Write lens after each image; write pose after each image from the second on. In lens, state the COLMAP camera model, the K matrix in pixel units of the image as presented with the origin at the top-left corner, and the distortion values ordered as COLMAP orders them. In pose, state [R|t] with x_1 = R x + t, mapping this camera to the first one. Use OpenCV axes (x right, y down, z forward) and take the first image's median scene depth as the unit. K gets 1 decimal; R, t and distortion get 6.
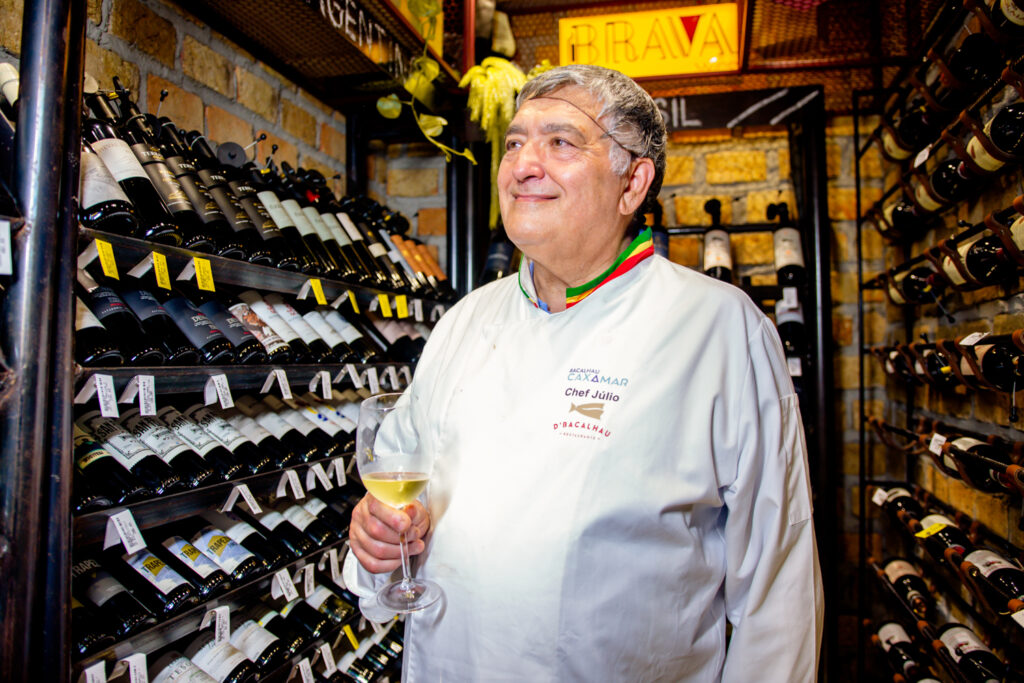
lens RADIAL K [[803.6, 0, 514.1], [0, 803.6, 340.3], [0, 0, 1]] dist [-0.013669, 0.001550]
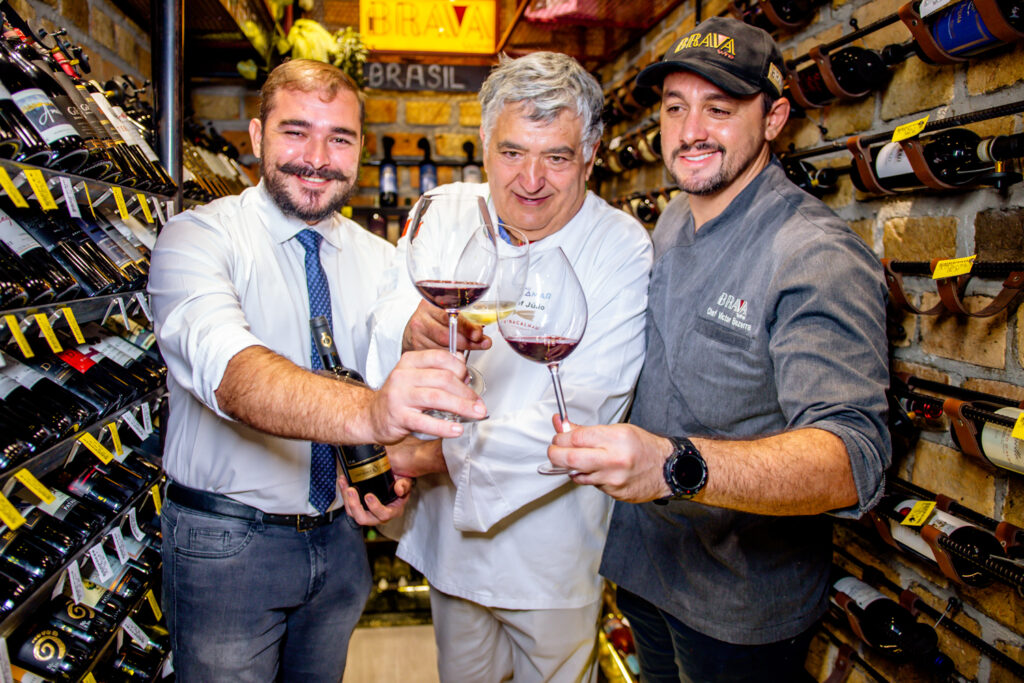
lens RADIAL K [[803.6, 0, 511.0], [0, 803.6, 342.2], [0, 0, 1]] dist [-0.013669, 0.001550]
pose [[0.931409, -0.035450, 0.362243, -0.199063], [-0.015511, 0.990476, 0.136812, -0.031546], [-0.363643, -0.133047, 0.921988, -0.330601]]
